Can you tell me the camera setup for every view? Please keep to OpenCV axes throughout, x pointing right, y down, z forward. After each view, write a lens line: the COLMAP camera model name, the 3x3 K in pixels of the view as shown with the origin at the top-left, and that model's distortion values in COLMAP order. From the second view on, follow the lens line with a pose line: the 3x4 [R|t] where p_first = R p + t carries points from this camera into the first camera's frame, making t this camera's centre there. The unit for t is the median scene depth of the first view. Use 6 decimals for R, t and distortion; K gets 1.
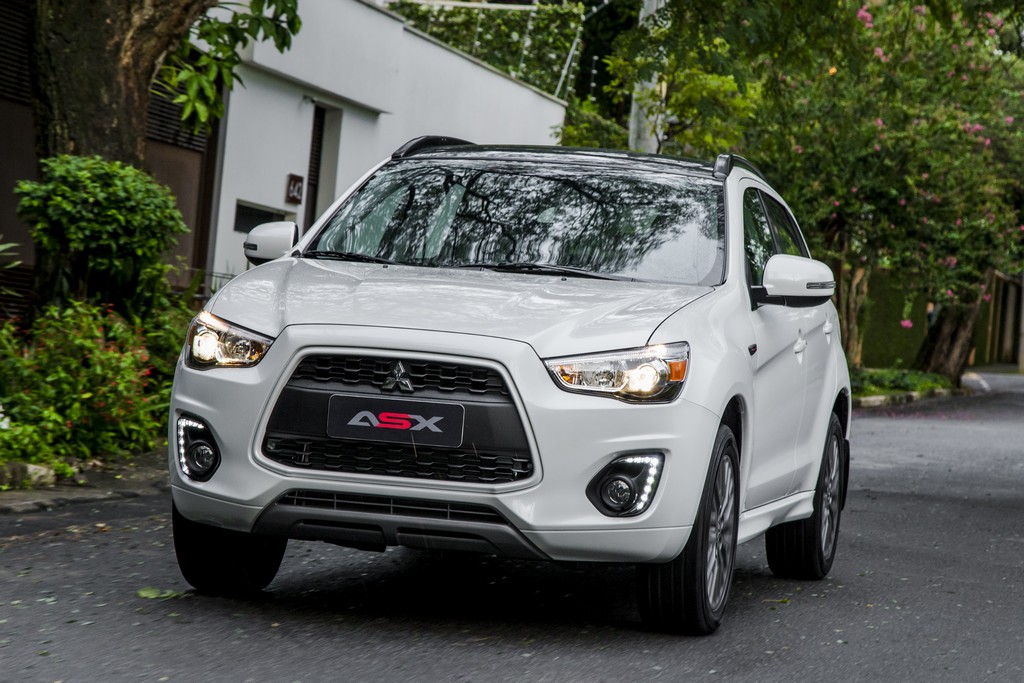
lens RADIAL K [[3414.7, 0, 512.0], [0, 3414.7, 341.5], [0, 0, 1]] dist [0.014707, 0.261656]
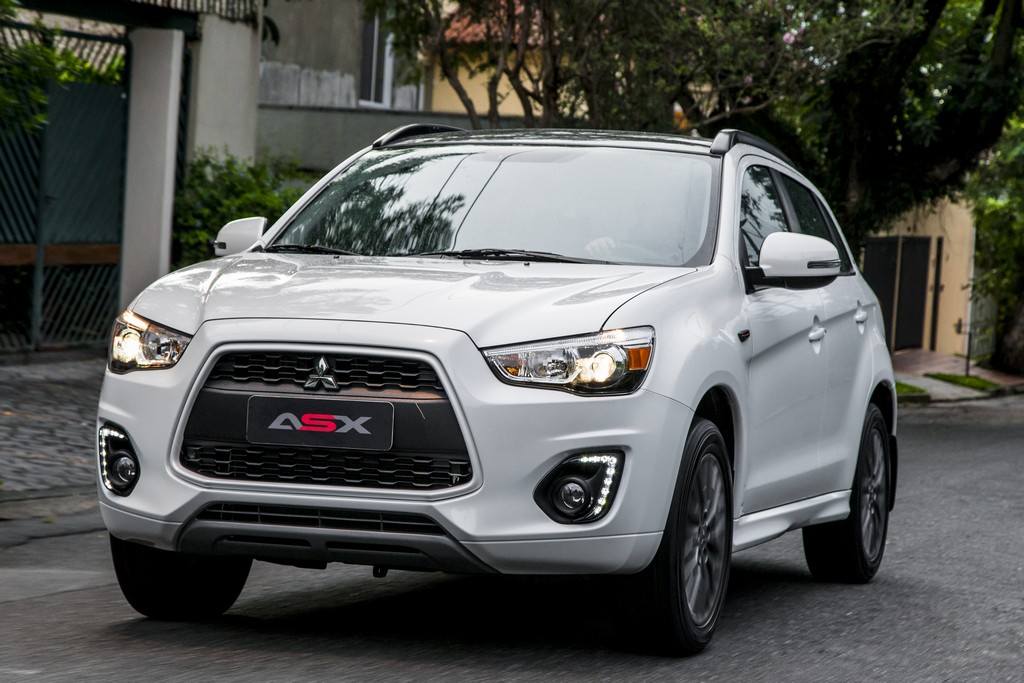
lens RADIAL K [[2578.9, 0, 512.0], [0, 2578.9, 341.5], [0, 0, 1]] dist [0.081694, 0.276841]
pose [[0.996844, -0.029887, -0.073544, 0.065882], [0.028447, 0.999384, -0.020553, 0.017174], [0.074113, 0.018396, 0.997080, 0.326803]]
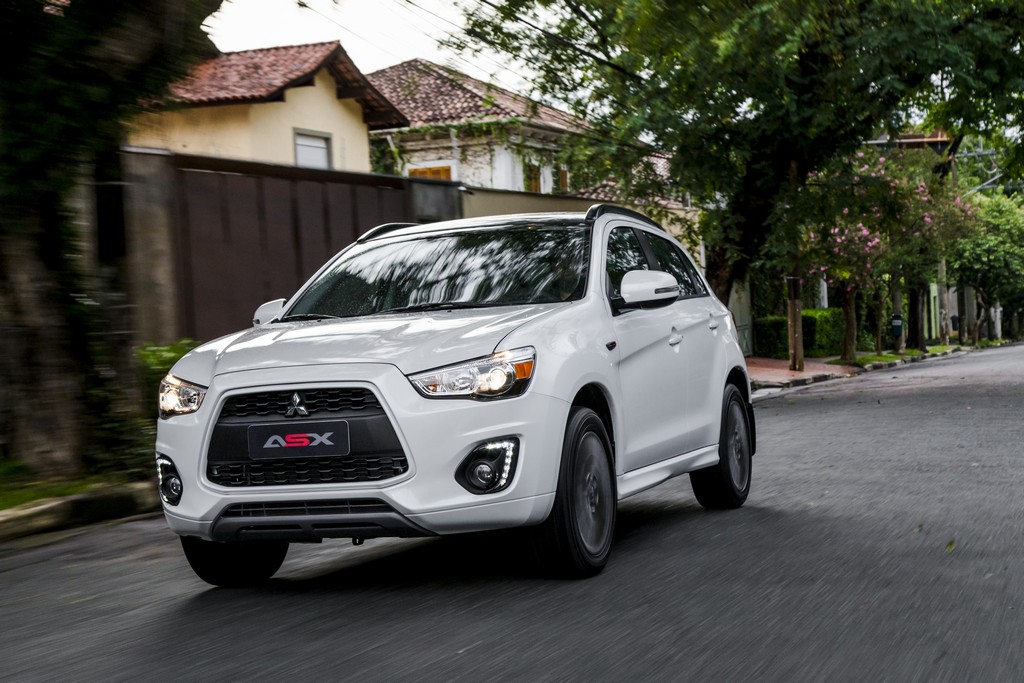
lens RADIAL K [[1608.3, 0, 512.0], [0, 1608.3, 341.5], [0, 0, 1]] dist [0.008007, -0.008608]
pose [[0.984852, -0.135415, -0.108297, 0.110233], [0.131899, 0.990494, -0.039030, 0.020638], [0.112553, 0.024154, 0.993352, 0.421369]]
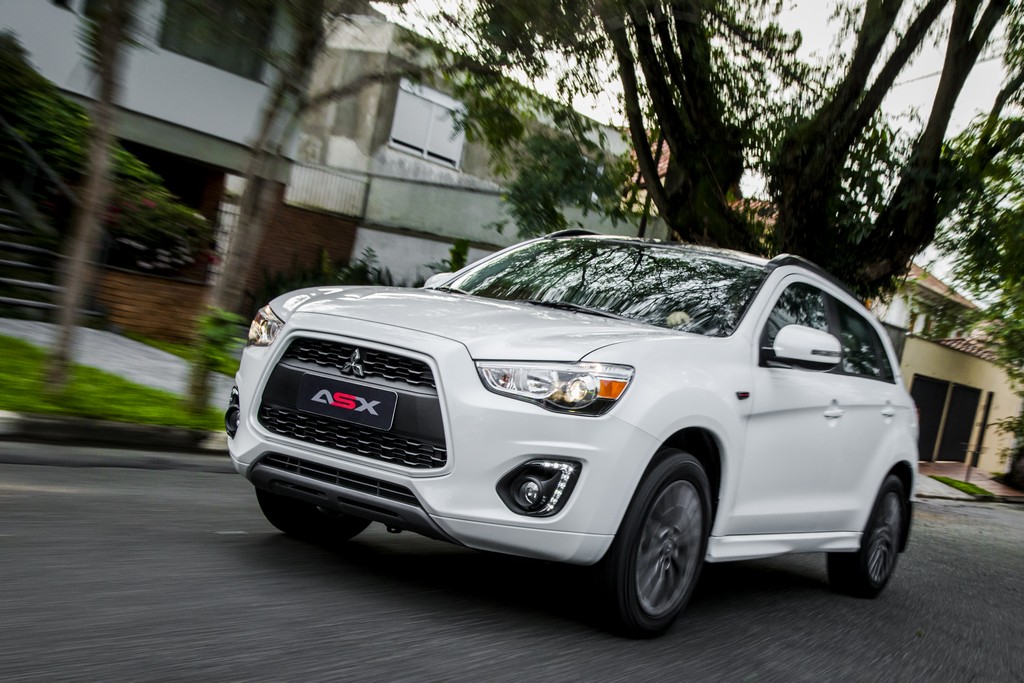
lens RADIAL K [[1215.1, 0, 585.2], [0, 1215.1, 371.0], [0, 0, 1]] dist [0.000042, 0.000732]
pose [[0.953501, 0.108712, -0.281100, 0.149302], [-0.127915, 0.990481, -0.050837, 0.023506], [0.272897, 0.084430, 0.958331, 0.635672]]
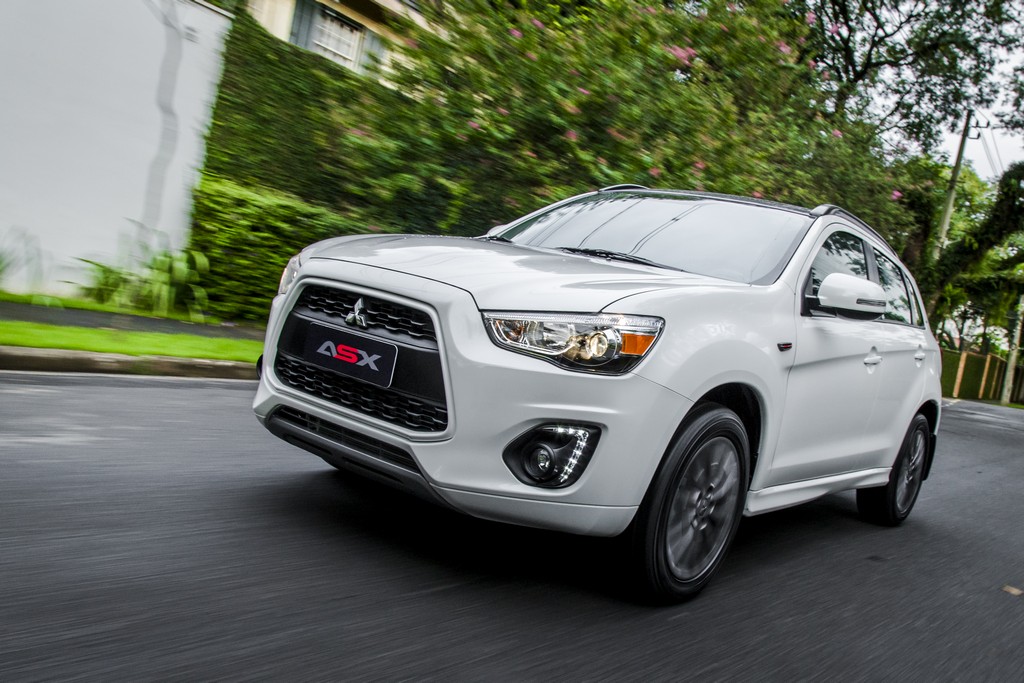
lens RADIAL K [[838.1, 0, 598.1], [0, 838.1, 363.6], [0, 0, 1]] dist [-0.004095, -0.001477]
pose [[0.926122, 0.136442, -0.351685, 0.123005], [-0.136620, 0.990322, 0.024440, 0.009694], [0.351616, 0.025413, 0.935799, 0.784510]]
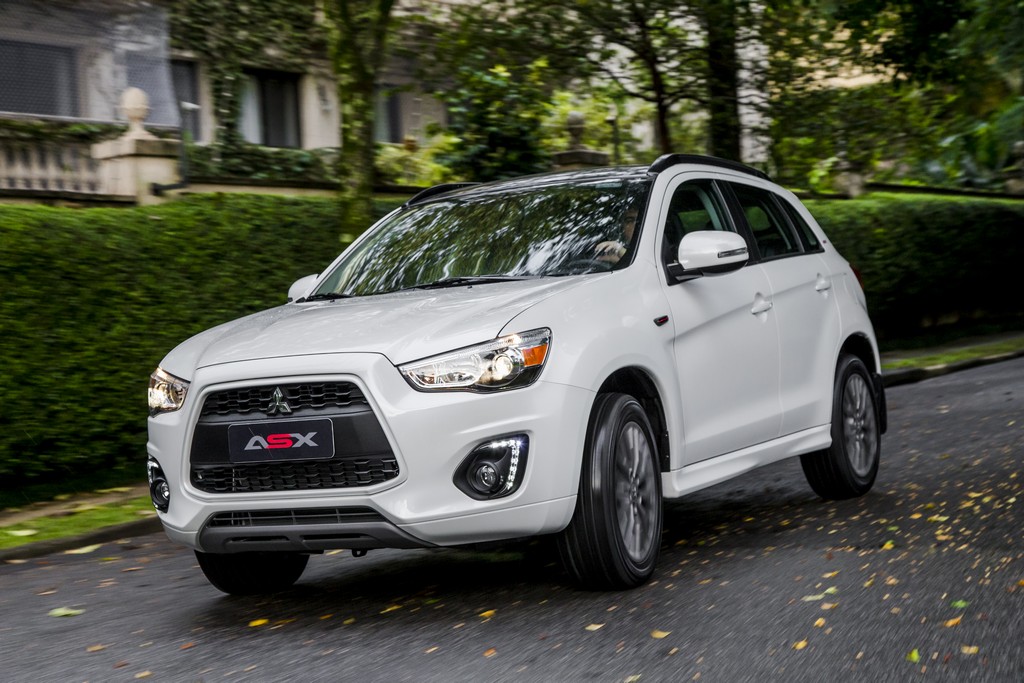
lens RADIAL K [[1752.1, 0, 512.0], [0, 1752.1, 341.5], [0, 0, 1]] dist [-0.037083, -0.056219]
pose [[0.957973, -0.155503, -0.241053, 0.177851], [0.153000, 0.987795, -0.029187, 0.019275], [0.242649, -0.008920, 0.970073, 0.464445]]
